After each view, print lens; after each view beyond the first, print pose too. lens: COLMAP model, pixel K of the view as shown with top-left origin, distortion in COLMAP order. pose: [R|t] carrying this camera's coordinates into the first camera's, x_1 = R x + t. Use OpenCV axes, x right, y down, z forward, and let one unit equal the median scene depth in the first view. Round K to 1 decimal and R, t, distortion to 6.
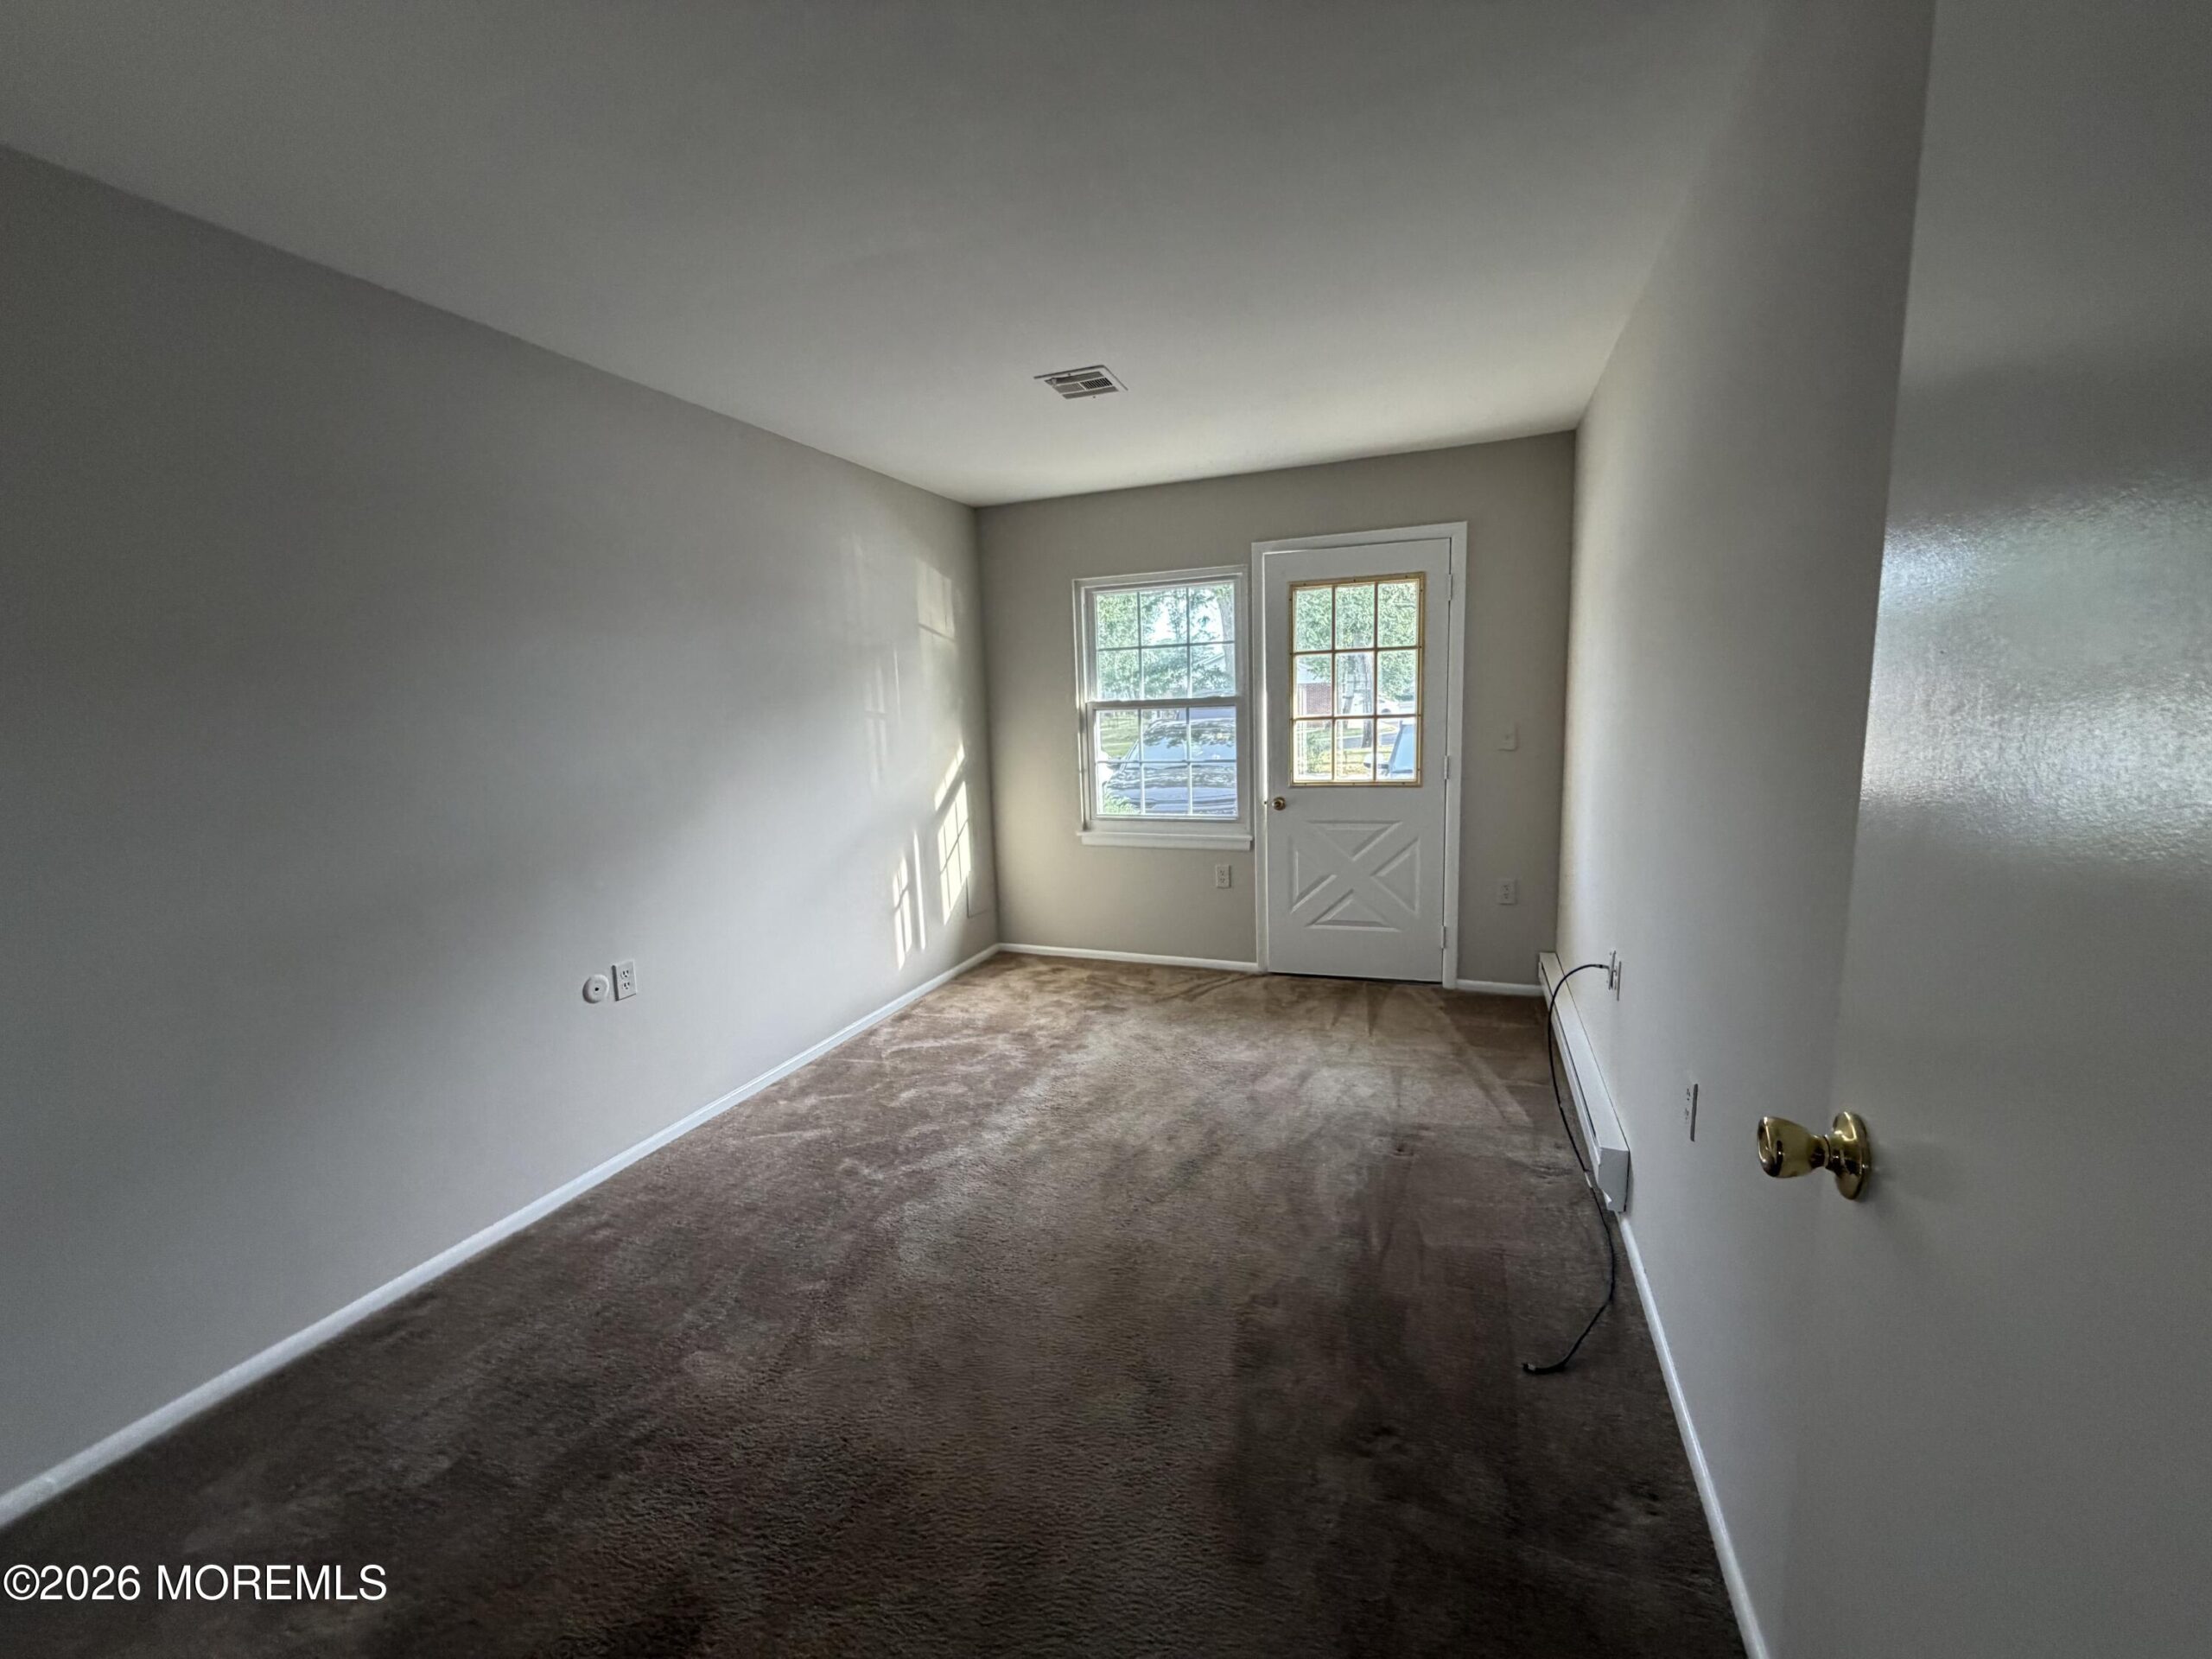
lens RADIAL K [[880.7, 0, 1098.6], [0, 880.7, 821.2], [0, 0, 1]] dist [-0.000508, 0.000224]
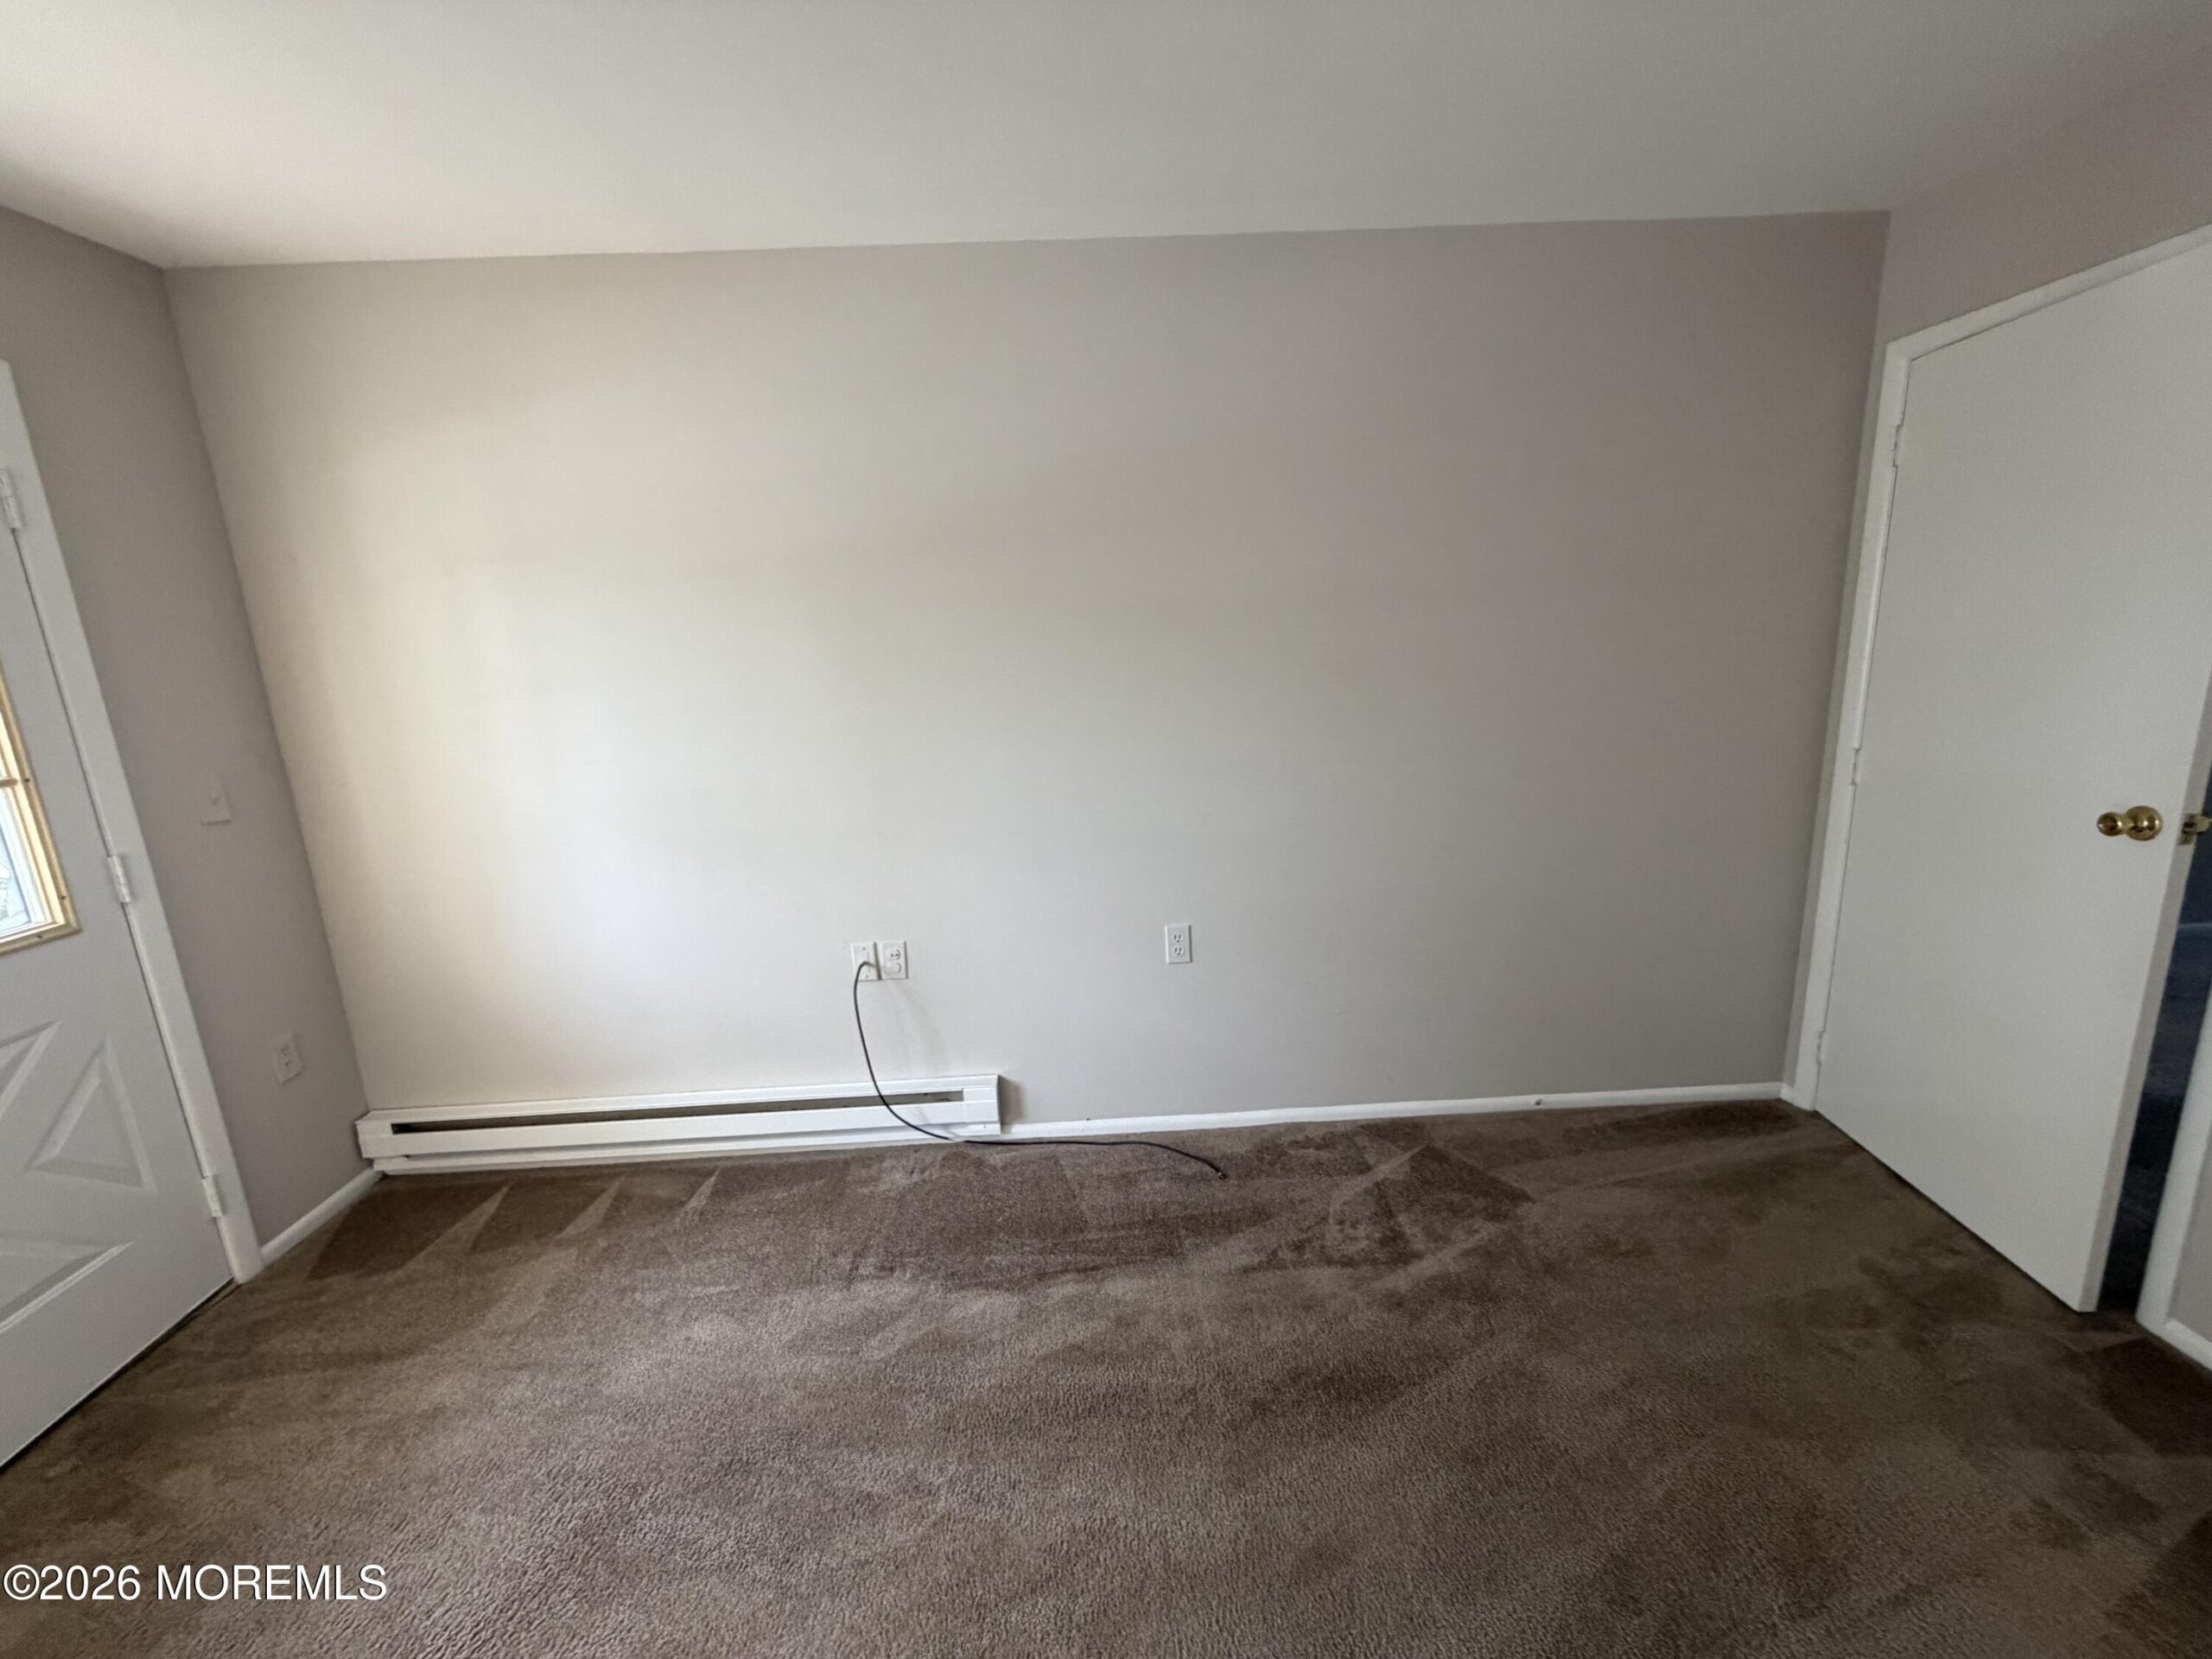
lens RADIAL K [[880.7, 0, 1102.2], [0, 880.7, 828.9], [0, 0, 1]] dist [-0.000508, 0.000224]
pose [[-0.402028, -0.135951, 0.905478, -0.247047], [0.180711, 0.957683, 0.224024, -0.093416], [-0.897618, 0.253694, -0.360447, 0.654925]]
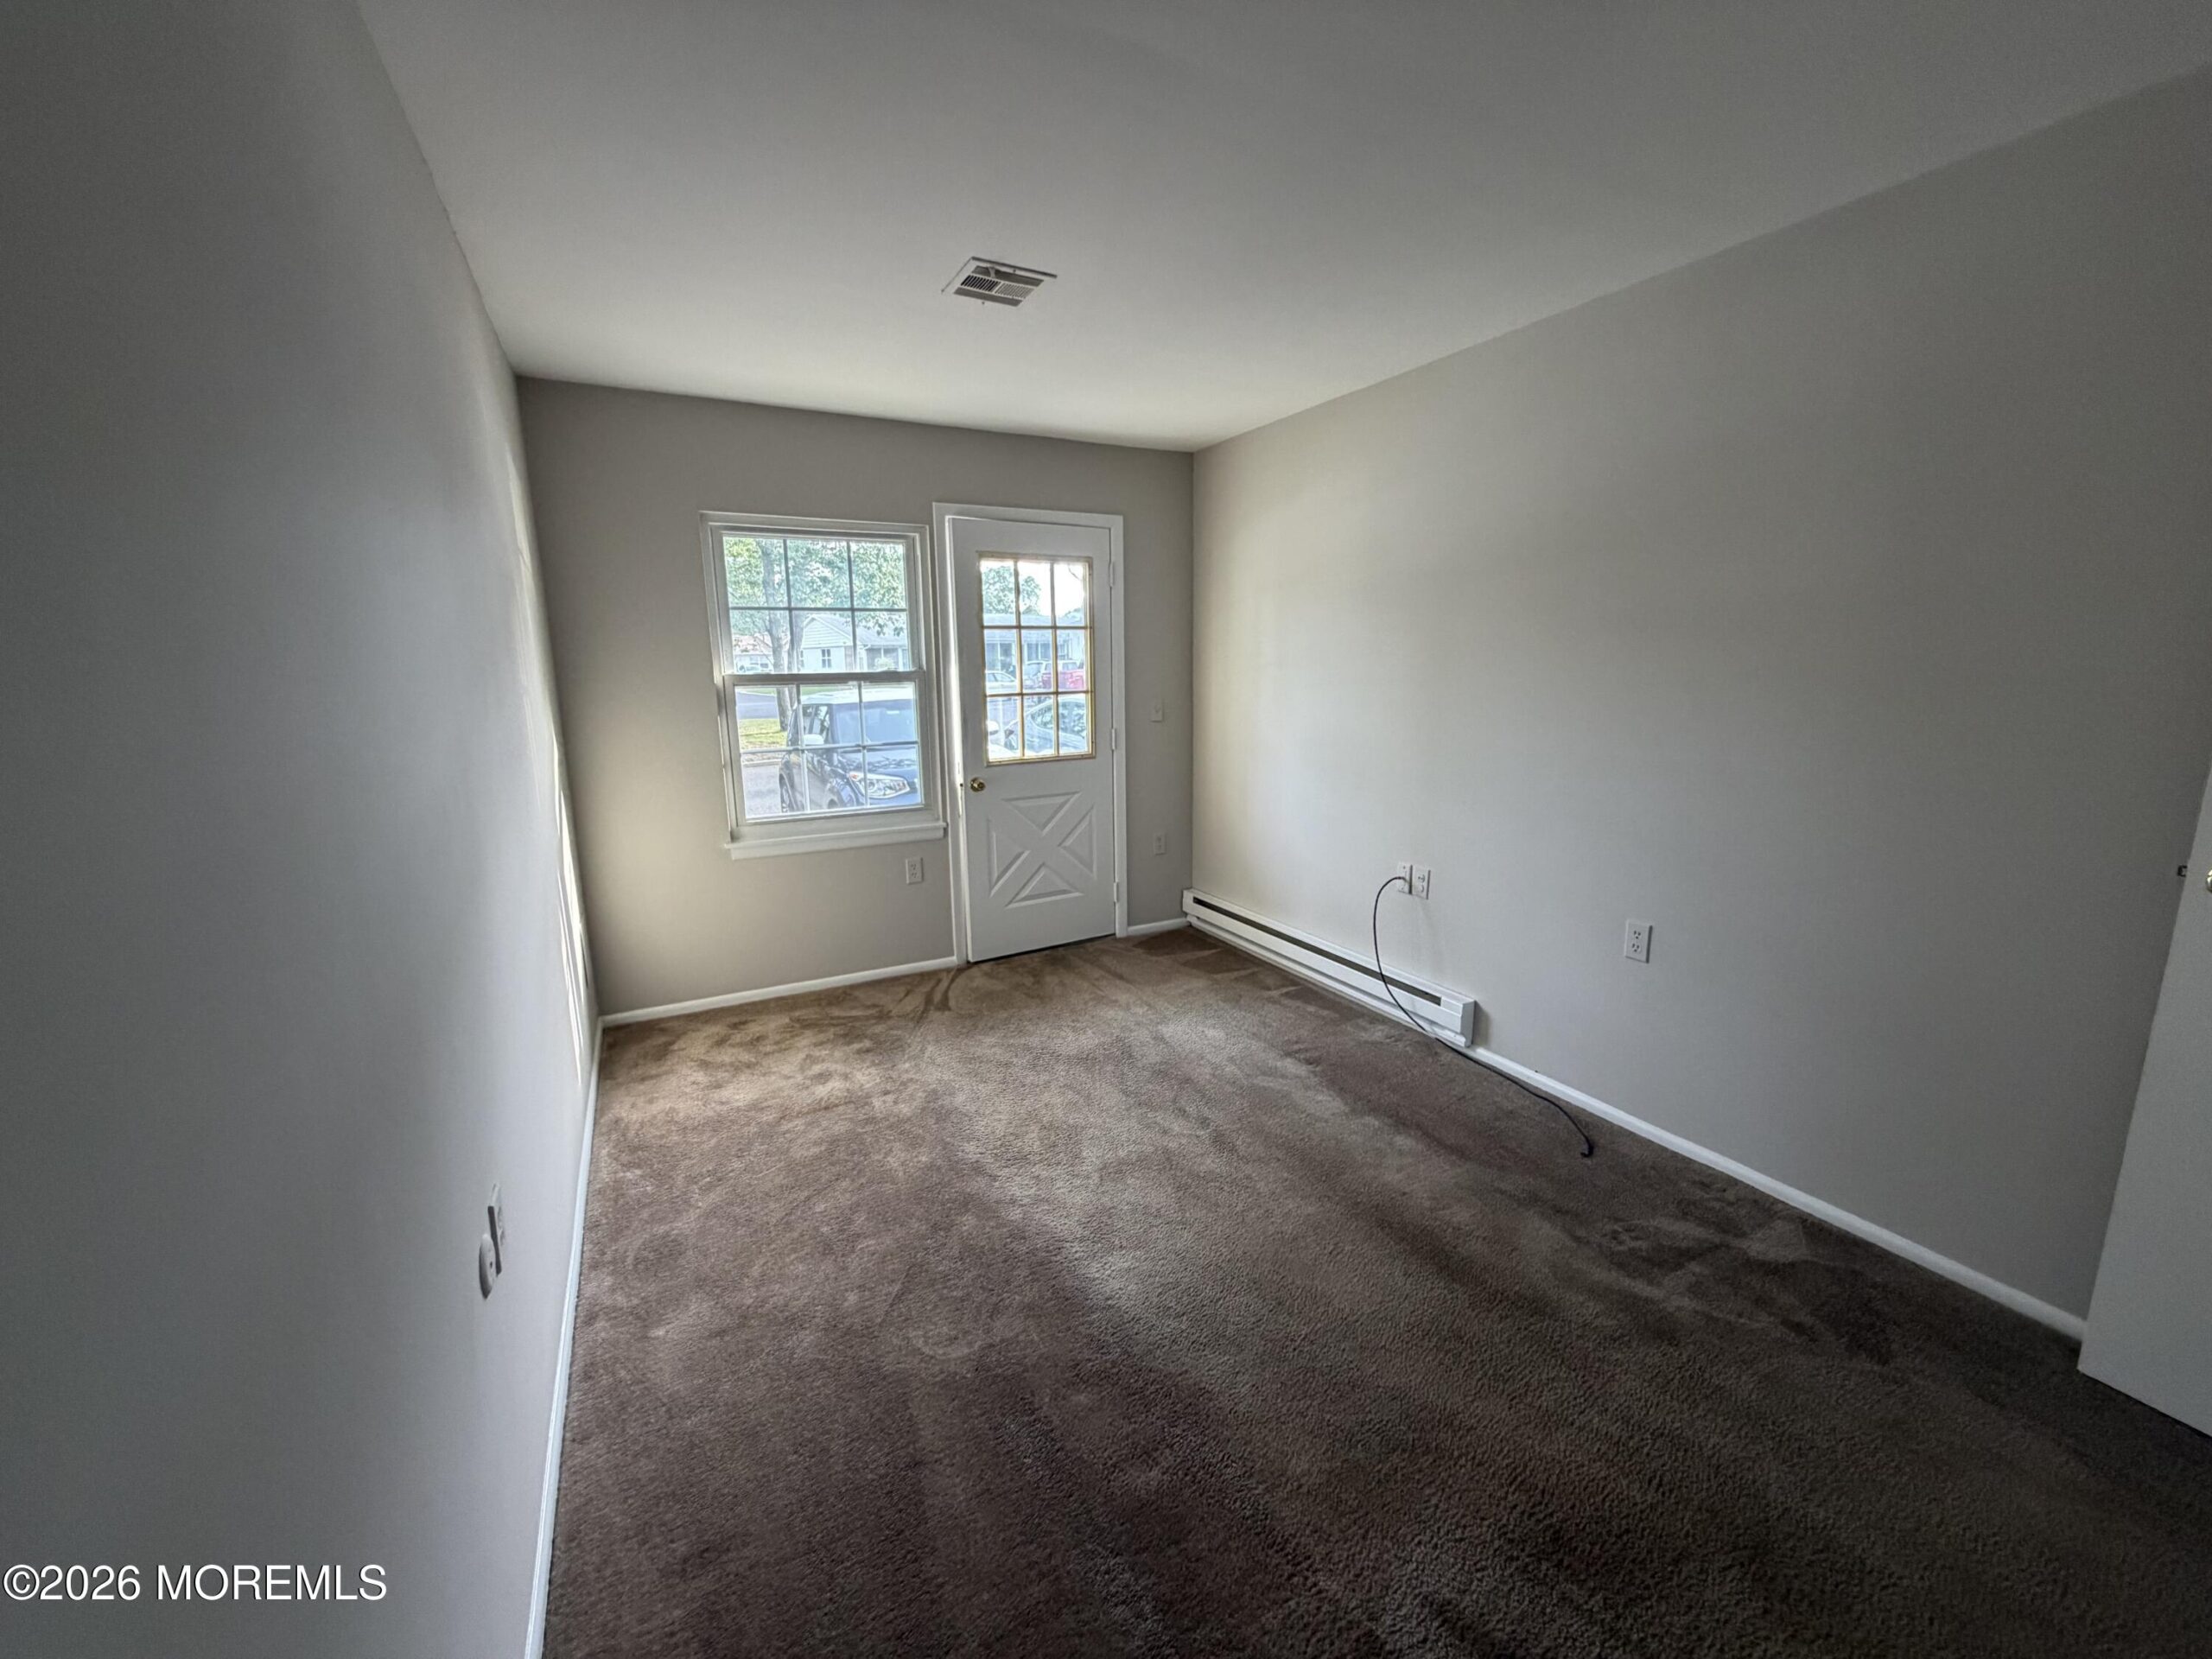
lens RADIAL K [[880.7, 0, 1092.7], [0, 880.7, 822.4], [0, 0, 1]] dist [-0.000508, 0.000224]
pose [[0.657112, -0.111612, 0.745484, -0.435734], [0.093895, 0.993394, 0.065964, -0.031086], [-0.747922, 0.026652, 0.663251, 0.279976]]
